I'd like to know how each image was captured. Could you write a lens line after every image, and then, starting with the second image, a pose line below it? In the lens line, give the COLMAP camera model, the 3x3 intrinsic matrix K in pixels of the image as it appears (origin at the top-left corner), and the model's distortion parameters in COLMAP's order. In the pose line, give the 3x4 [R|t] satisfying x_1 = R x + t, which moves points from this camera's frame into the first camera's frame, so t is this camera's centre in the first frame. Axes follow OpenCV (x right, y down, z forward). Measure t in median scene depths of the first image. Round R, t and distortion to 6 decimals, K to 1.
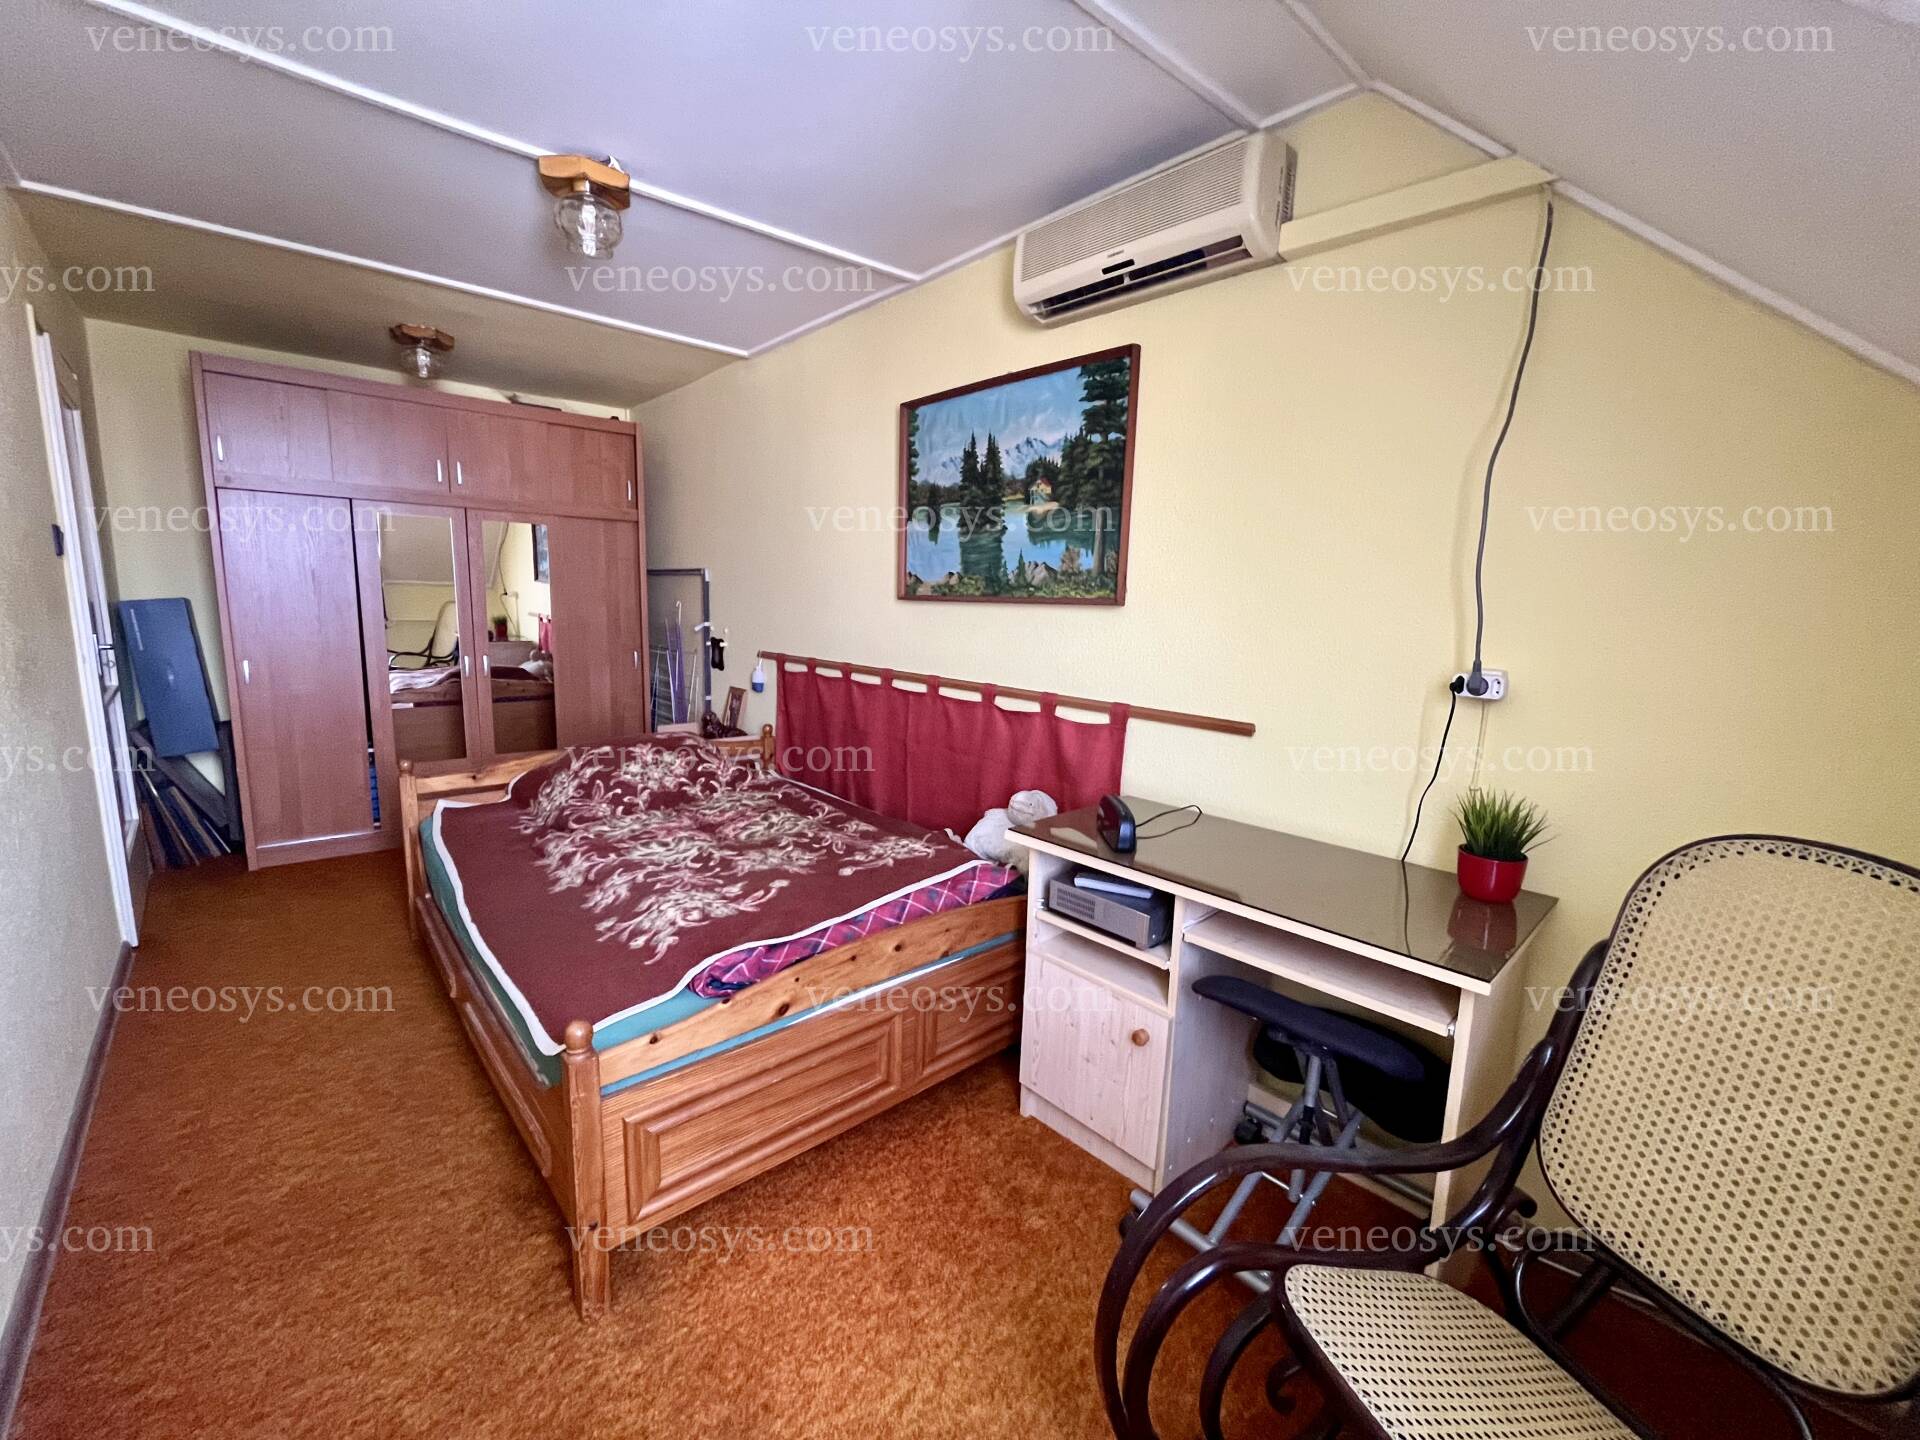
lens RADIAL K [[786.6, 0, 963.2], [0, 786.6, 722.0], [0, 0, 1]] dist [-0.003208, -0.001128]
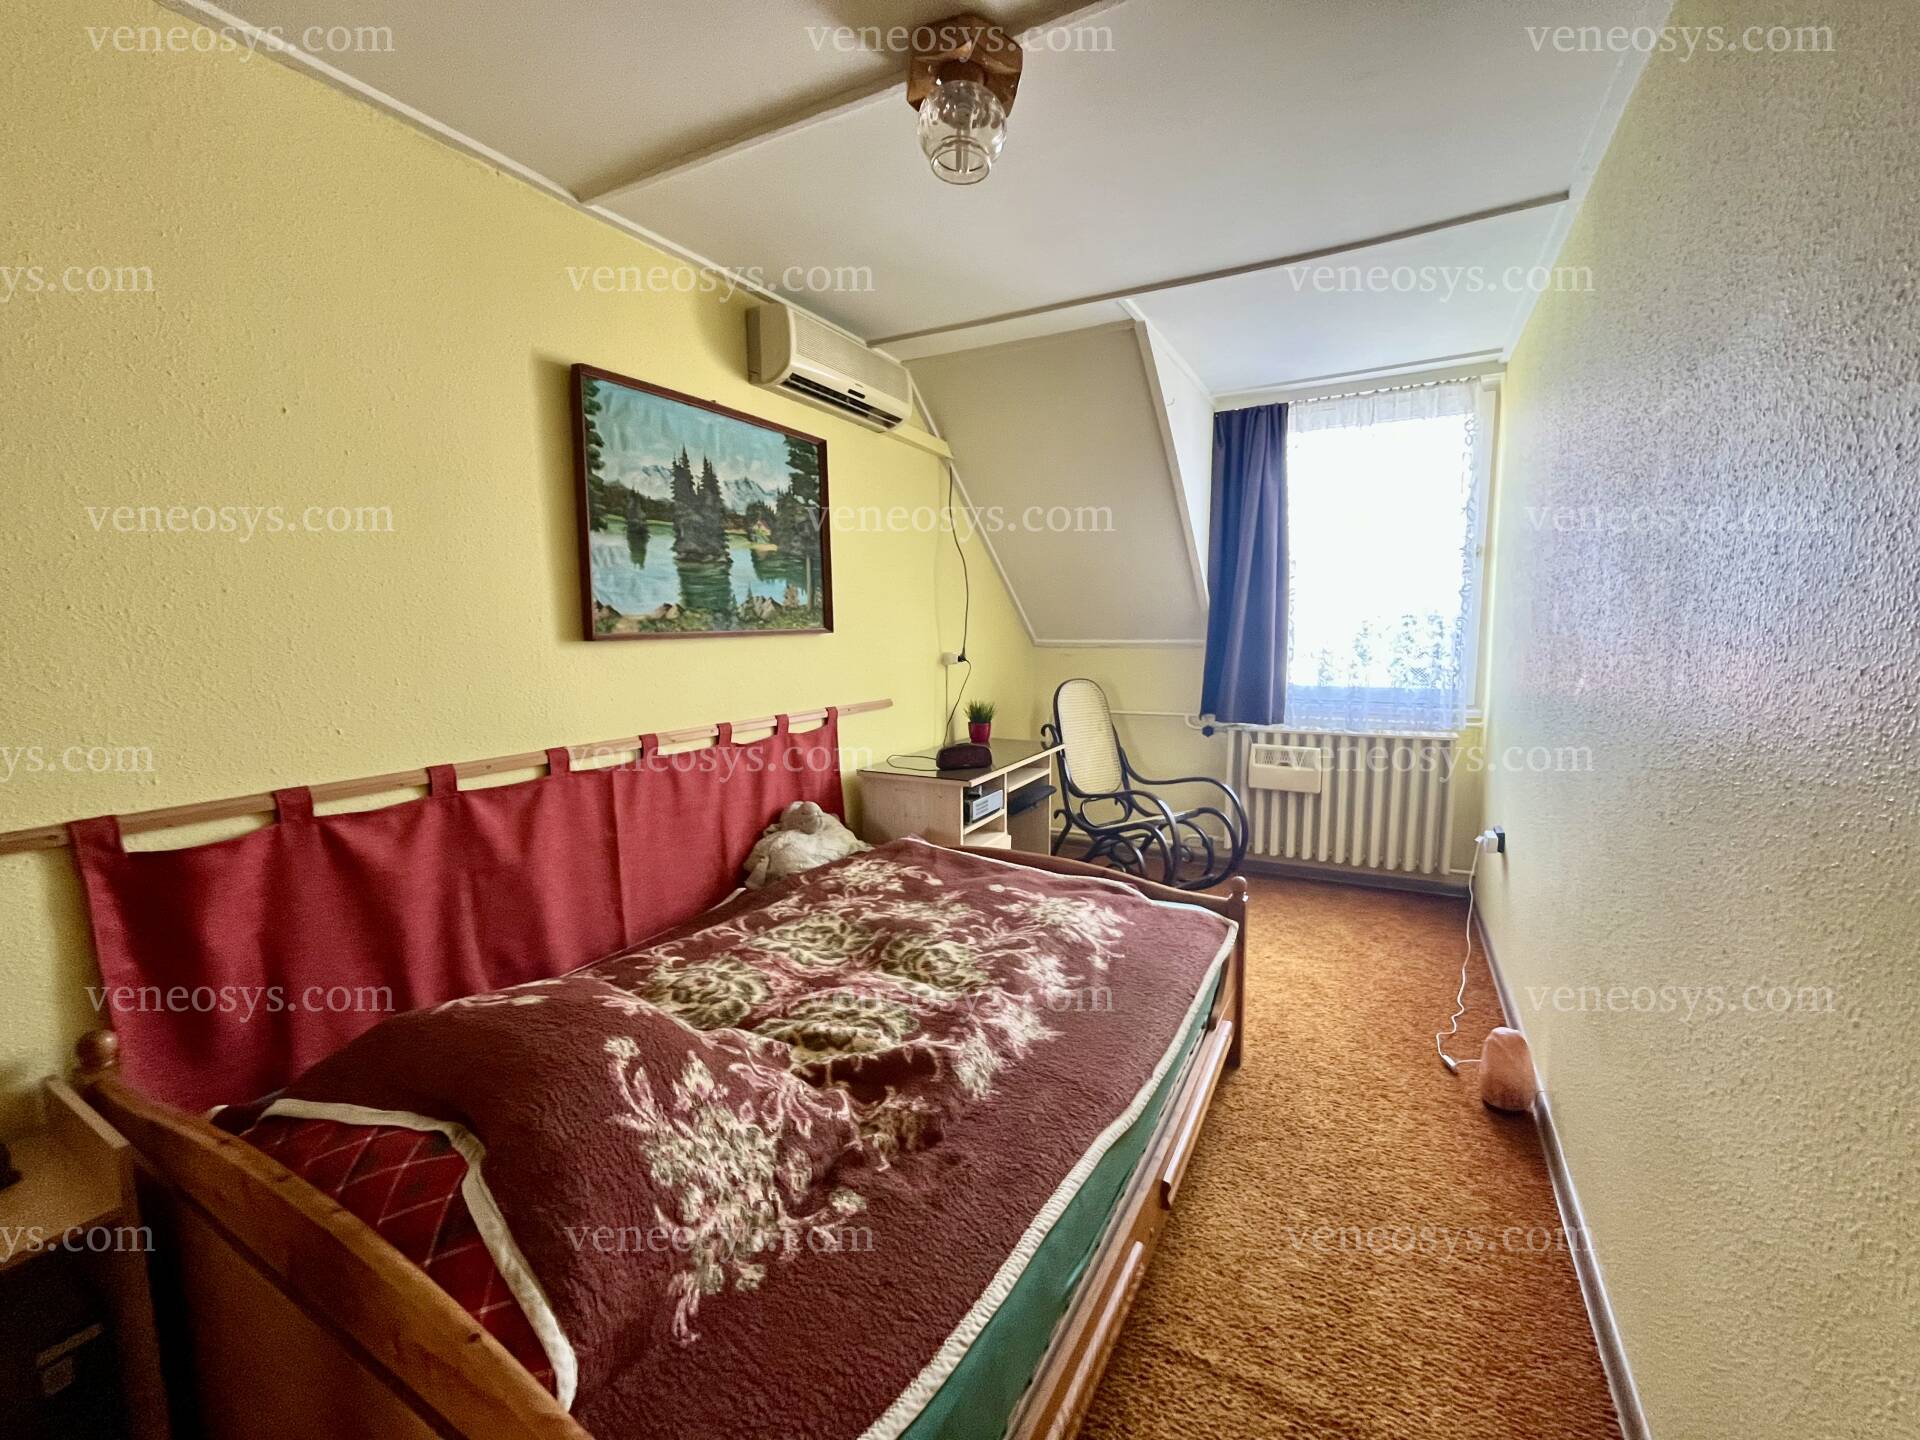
lens RADIAL K [[786.6, 0, 961.9], [0, 786.6, 716.4], [0, 0, 1]] dist [-0.003208, -0.001128]
pose [[-0.326645, -0.132992, 0.935743, -1.005927], [0.150934, 0.970005, 0.190549, -0.206141], [-0.933018, 0.203477, -0.296775, 1.084993]]
